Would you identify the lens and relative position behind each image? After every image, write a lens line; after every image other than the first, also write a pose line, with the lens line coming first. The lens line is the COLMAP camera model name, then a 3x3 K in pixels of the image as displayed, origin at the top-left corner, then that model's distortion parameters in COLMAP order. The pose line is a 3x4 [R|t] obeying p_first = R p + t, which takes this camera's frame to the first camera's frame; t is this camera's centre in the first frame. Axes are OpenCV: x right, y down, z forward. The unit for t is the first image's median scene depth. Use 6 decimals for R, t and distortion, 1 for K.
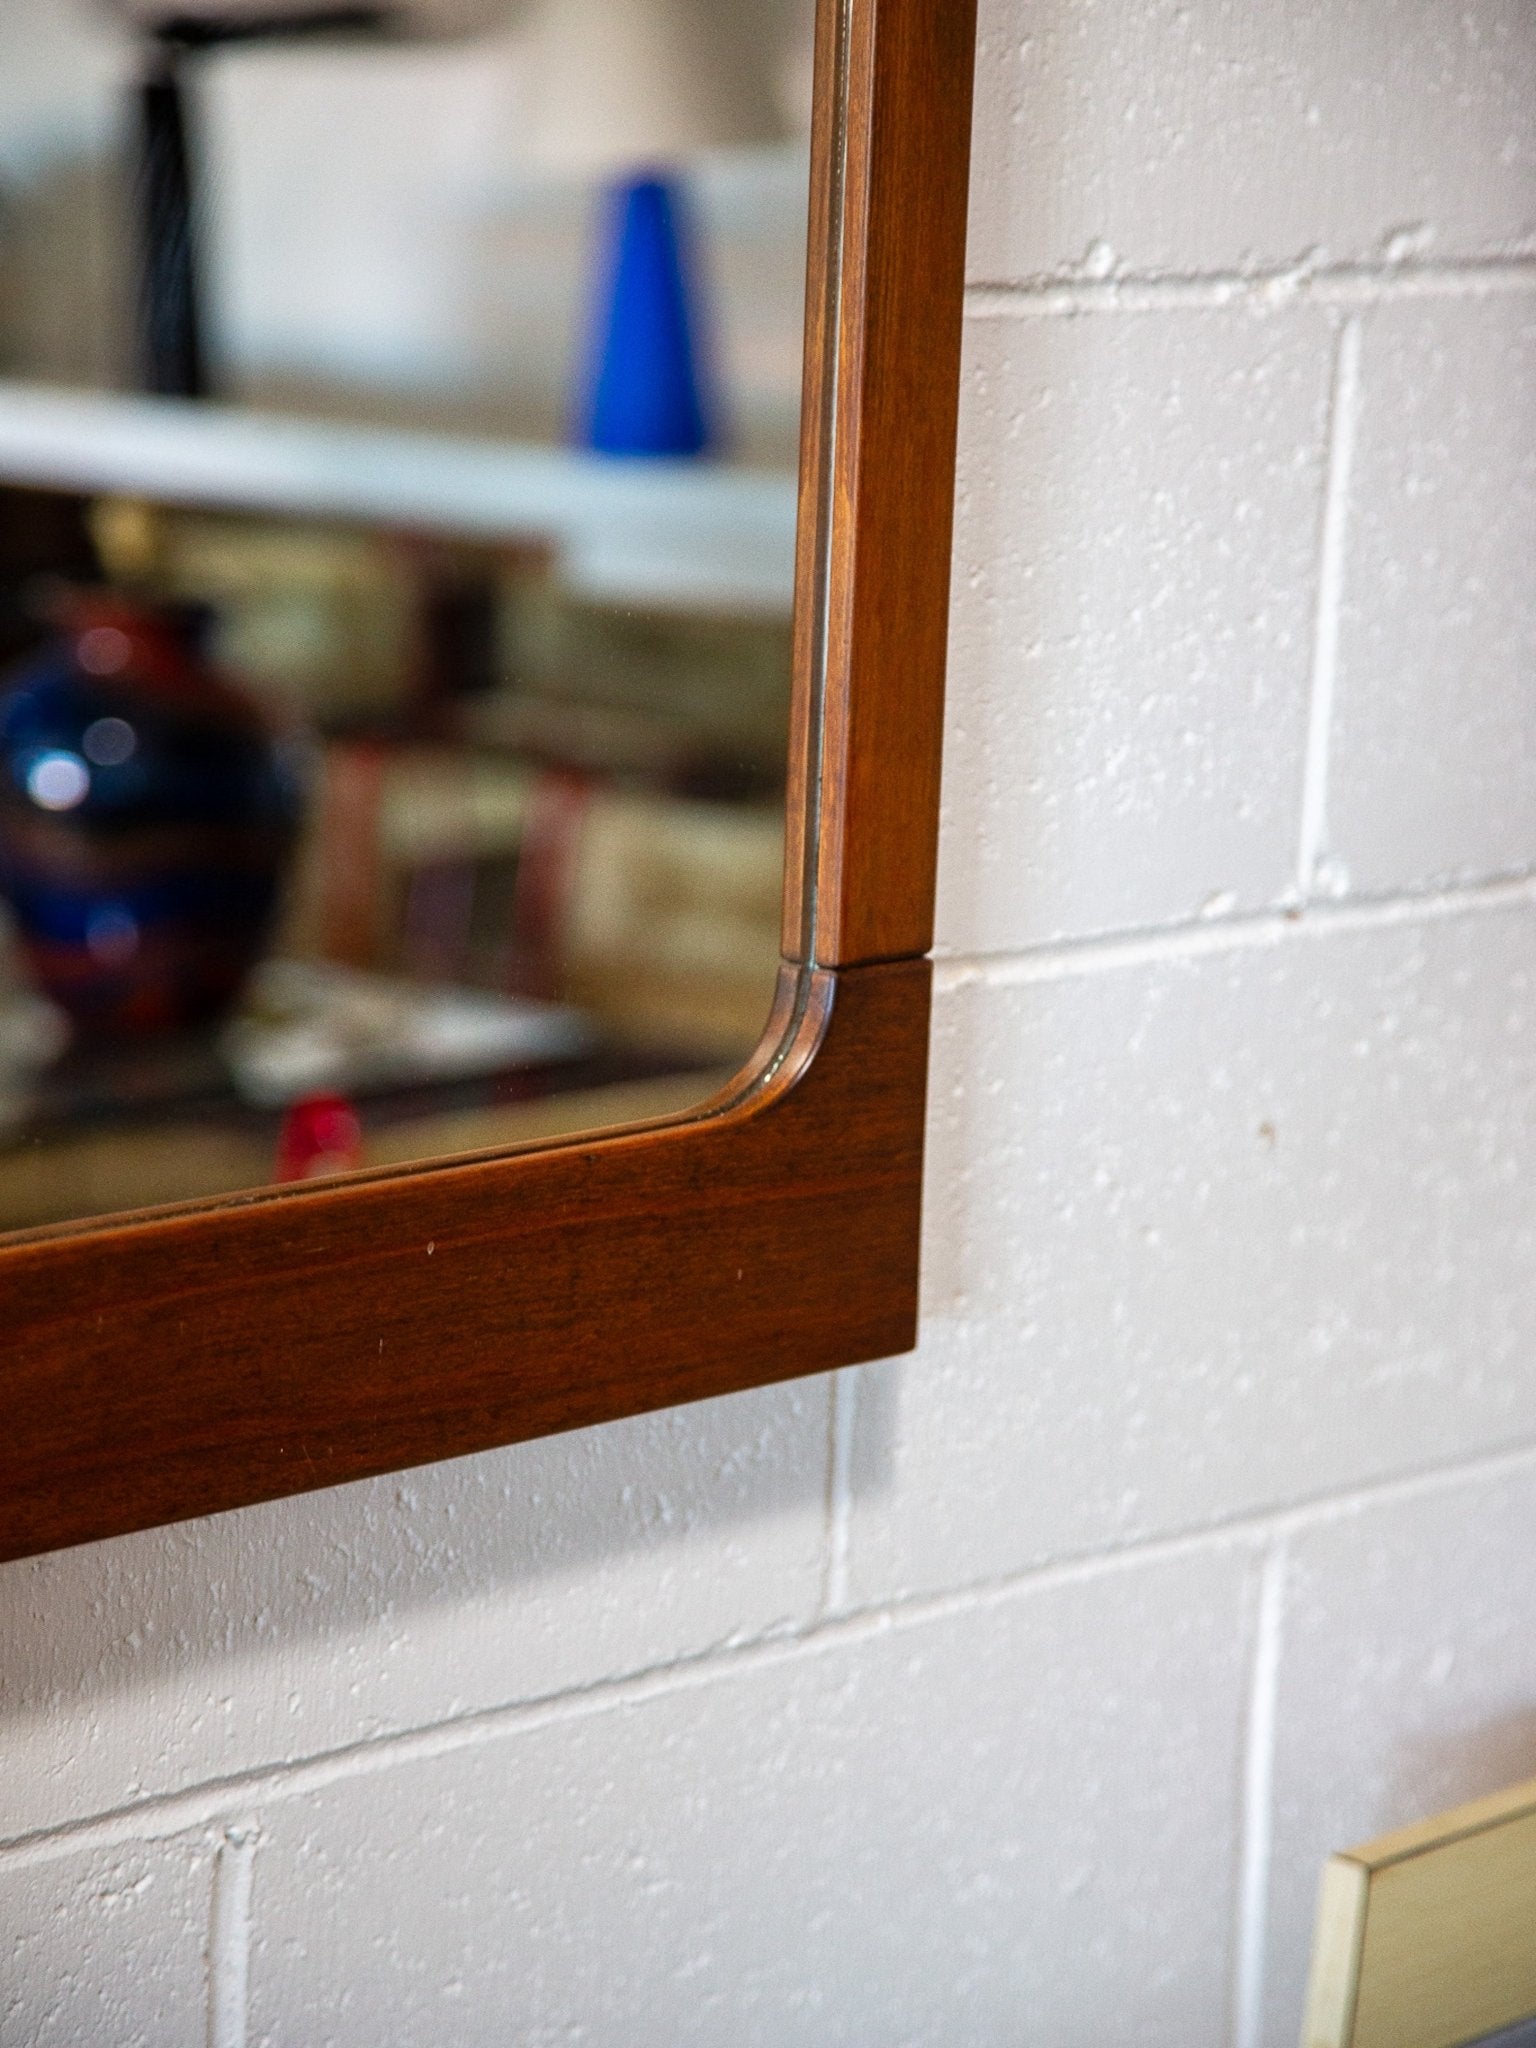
lens RADIAL K [[5856.3, 0, 710.4], [0, 5856.3, 1135.4], [0, 0, 1]] dist [0.560063, 0.000000]
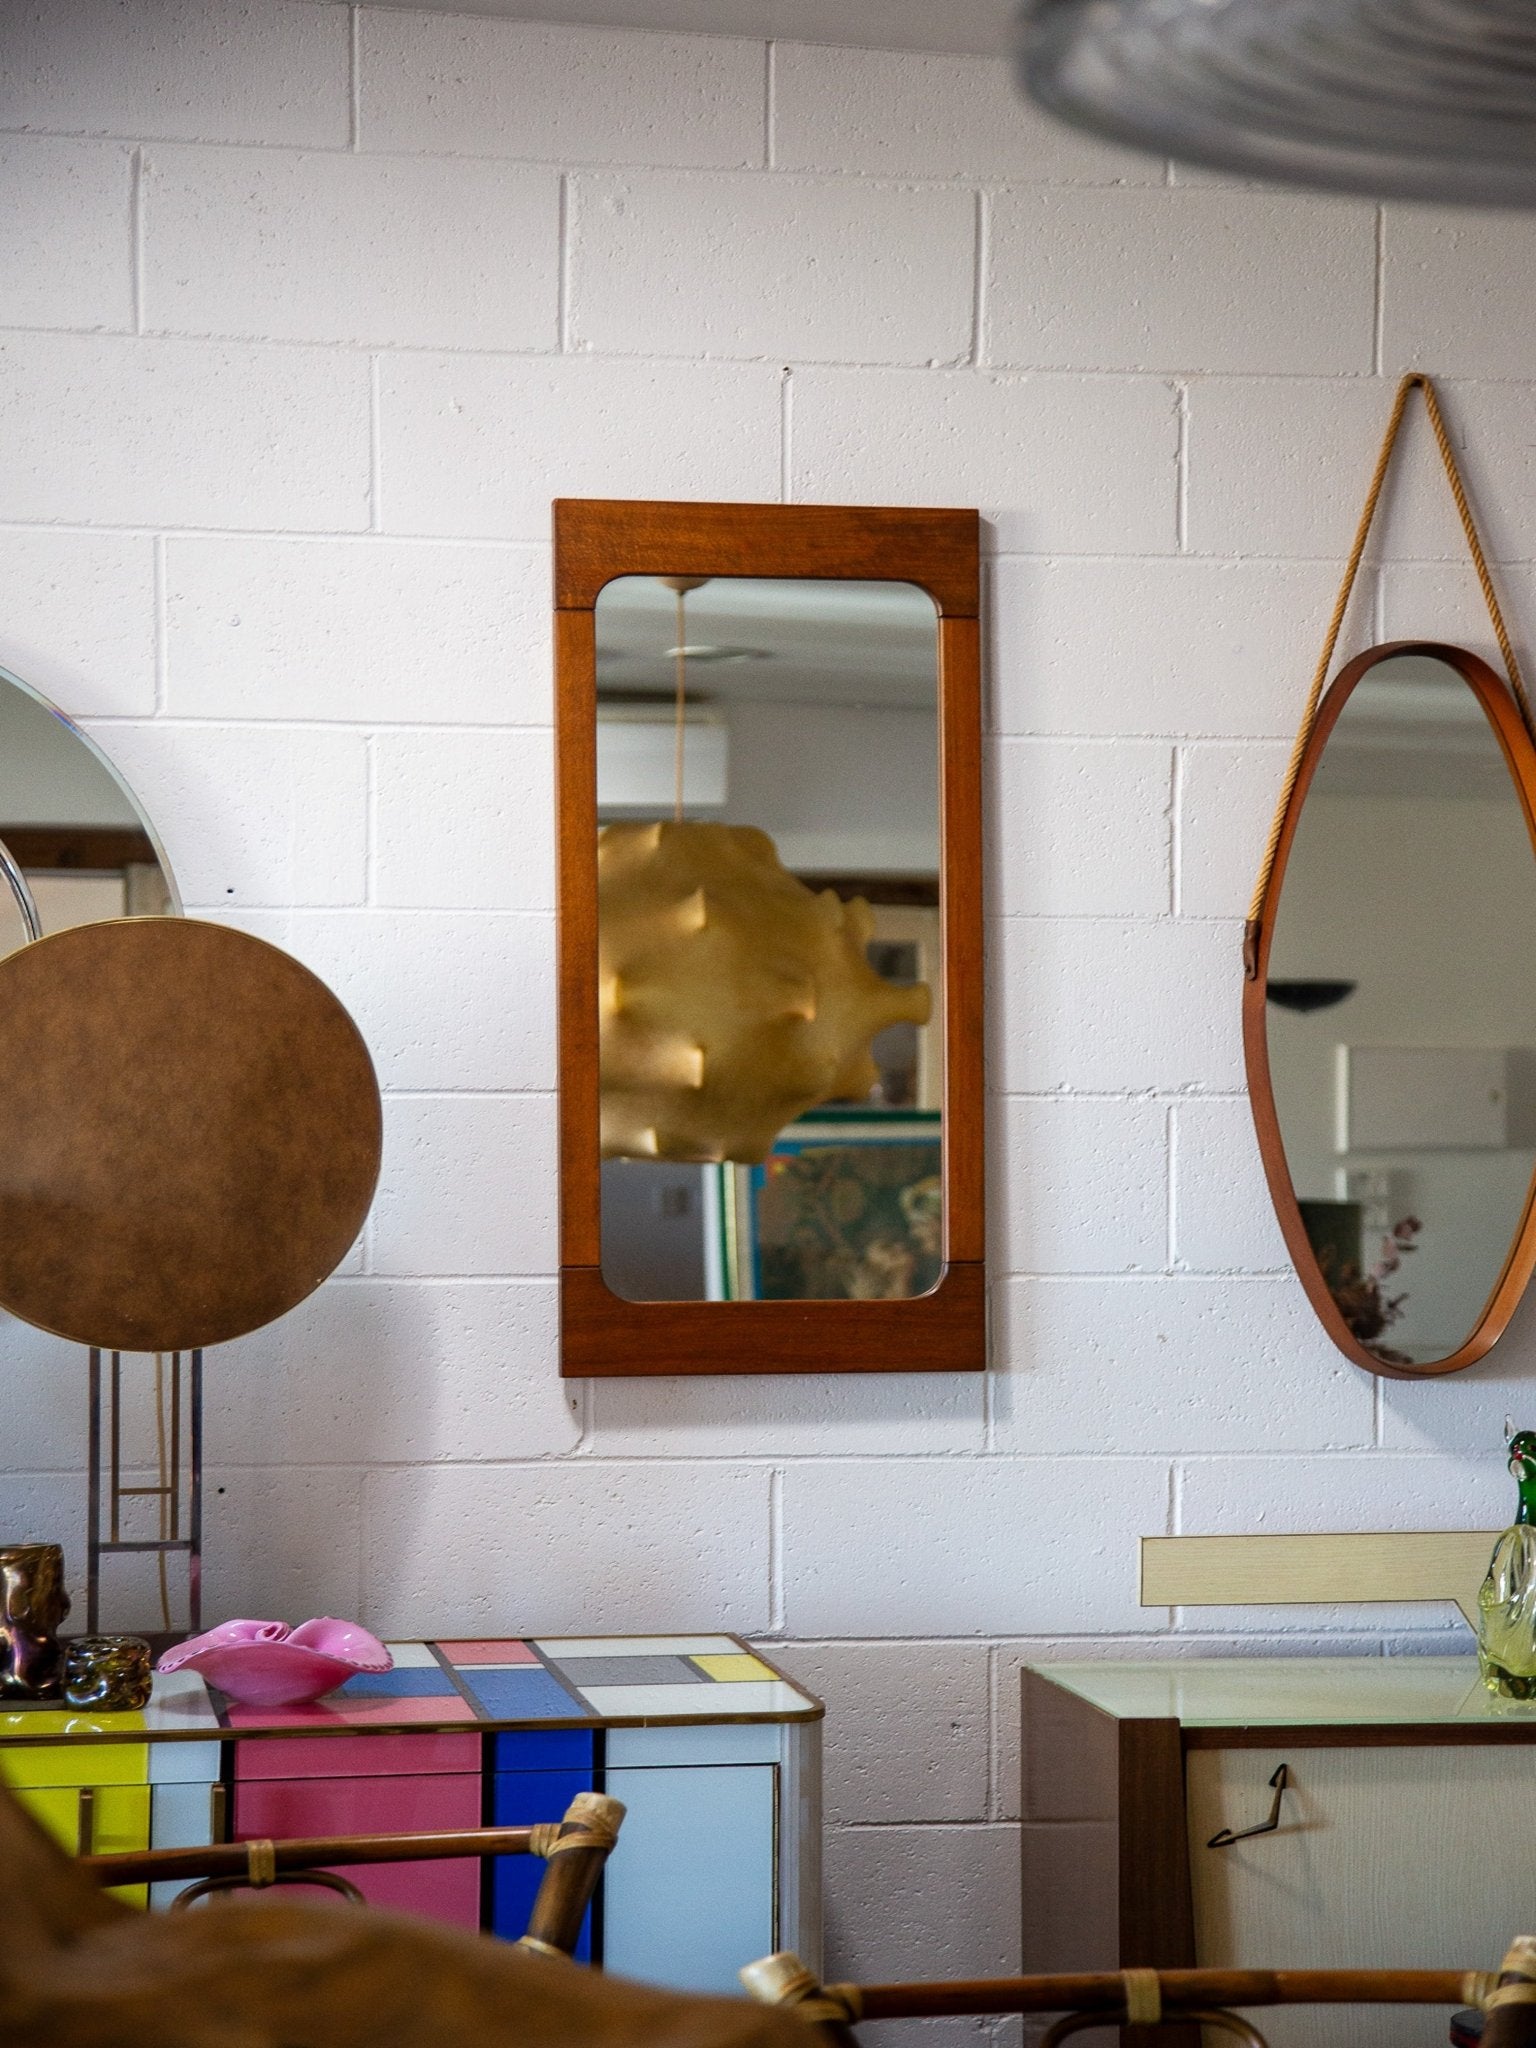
lens RADIAL K [[4318.6, 0, 721.8], [0, 4318.6, 1065.7], [0, 0, 1]] dist [0.344165, 0.000000]
pose [[0.814319, -0.045178, -0.578657, 1.449220], [-0.086332, 0.976448, -0.197727, 0.392418], [0.573961, 0.210969, 0.791240, -1.271085]]
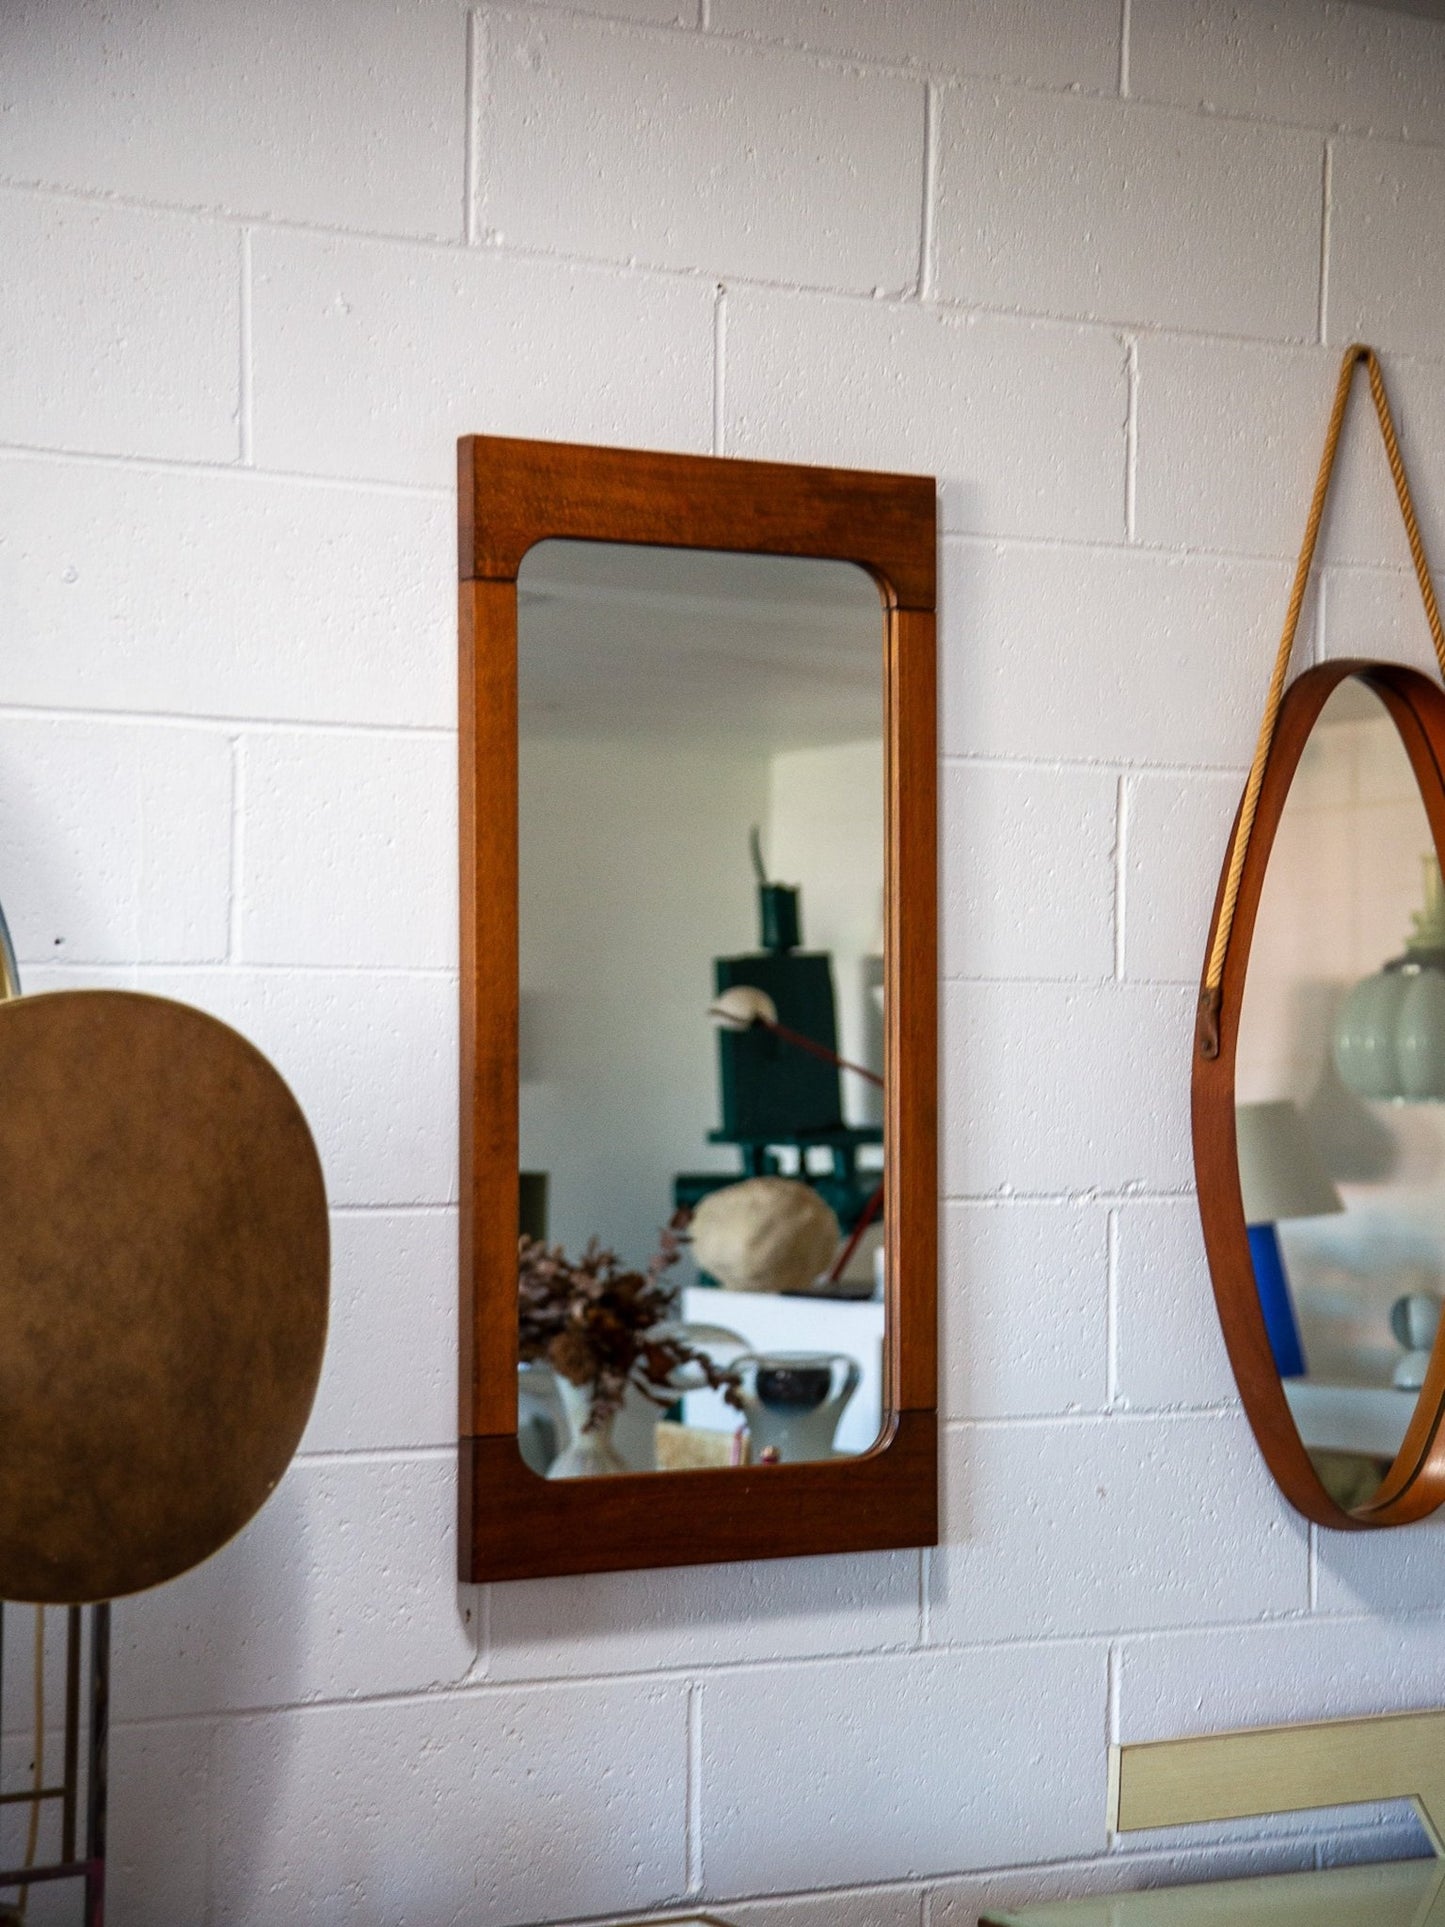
lens RADIAL K [[4063.4, 0, 660.9], [0, 4063.4, 988.7], [0, 0, 1]] dist [0.344165, 0.000000]
pose [[0.967628, -0.033729, -0.250118, 0.416691], [-0.021323, 0.976561, -0.214183, 0.202790], [0.251480, 0.212582, 0.944228, -1.037453]]
